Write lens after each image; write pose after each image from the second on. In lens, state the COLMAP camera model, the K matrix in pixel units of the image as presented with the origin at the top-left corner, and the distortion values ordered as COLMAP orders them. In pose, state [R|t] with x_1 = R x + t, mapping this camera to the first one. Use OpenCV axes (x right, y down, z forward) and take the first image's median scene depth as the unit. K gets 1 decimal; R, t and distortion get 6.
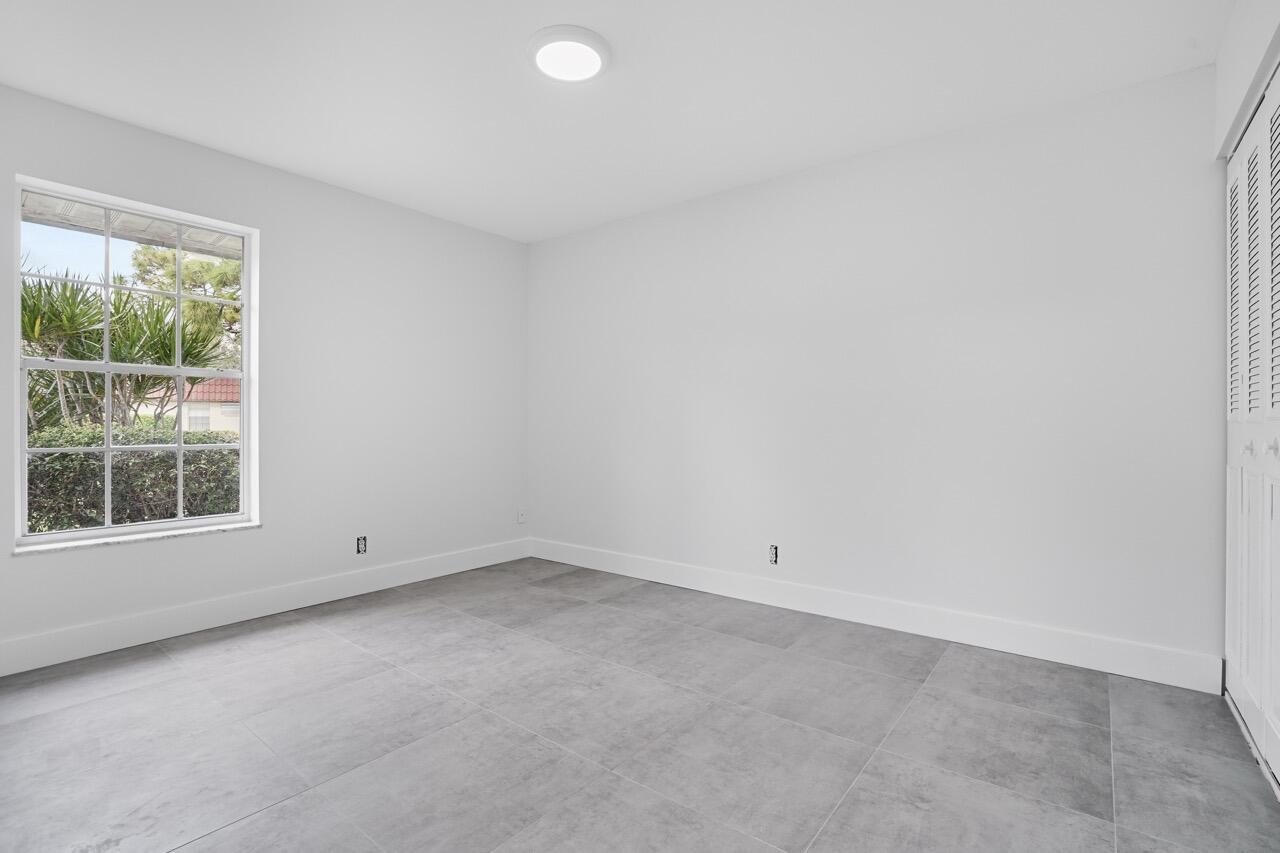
lens RADIAL K [[592.3, 0, 643.0], [0, 592.3, 421.9], [0, 0, 1]] dist [-0.060793, 0.020548]
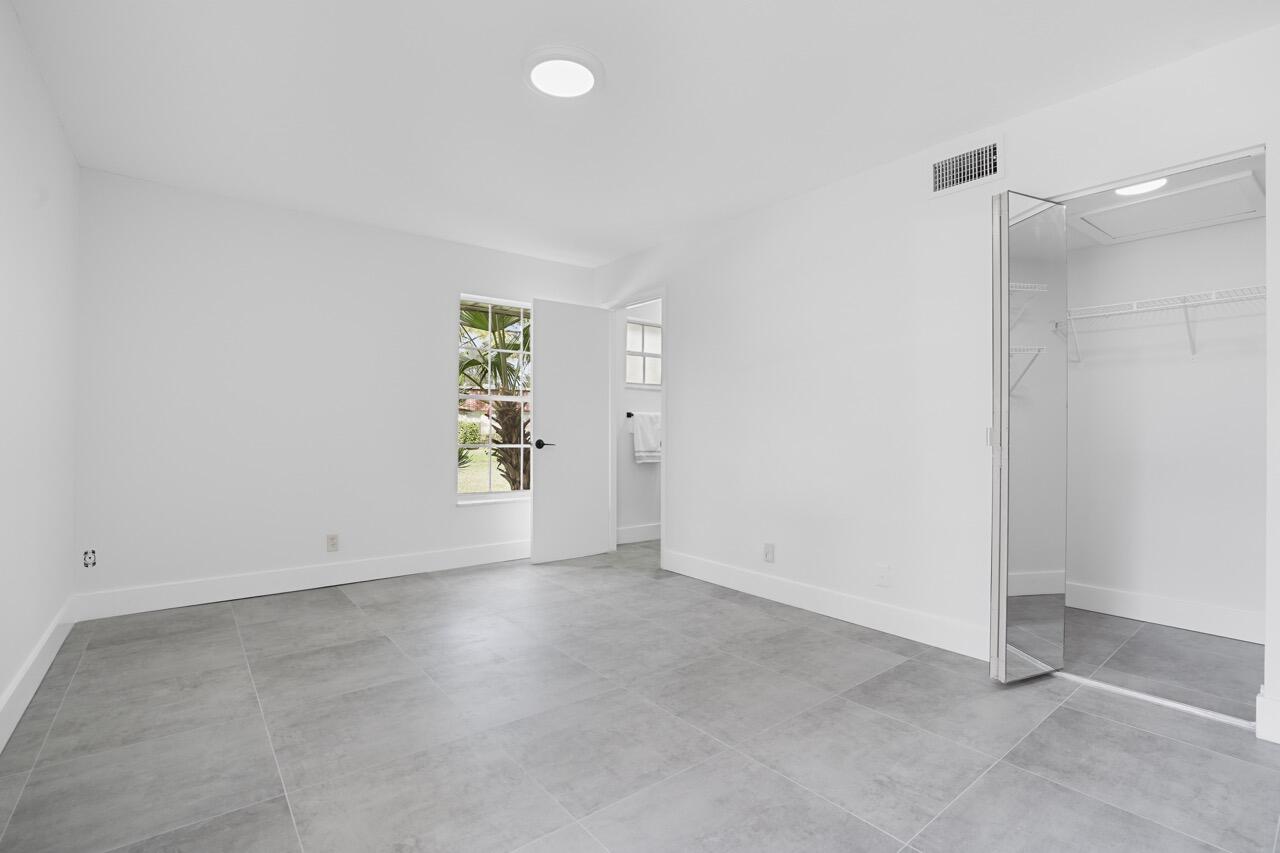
lens RADIAL K [[592.3, 0, 643.0], [0, 592.3, 421.9], [0, 0, 1]] dist [-0.060793, 0.020548]
pose [[-0.974032, -0.000383, 0.226411, -0.173826], [-0.004177, 0.999859, -0.016279, 0.001517], [-0.226373, -0.016802, -0.973896, 2.253225]]
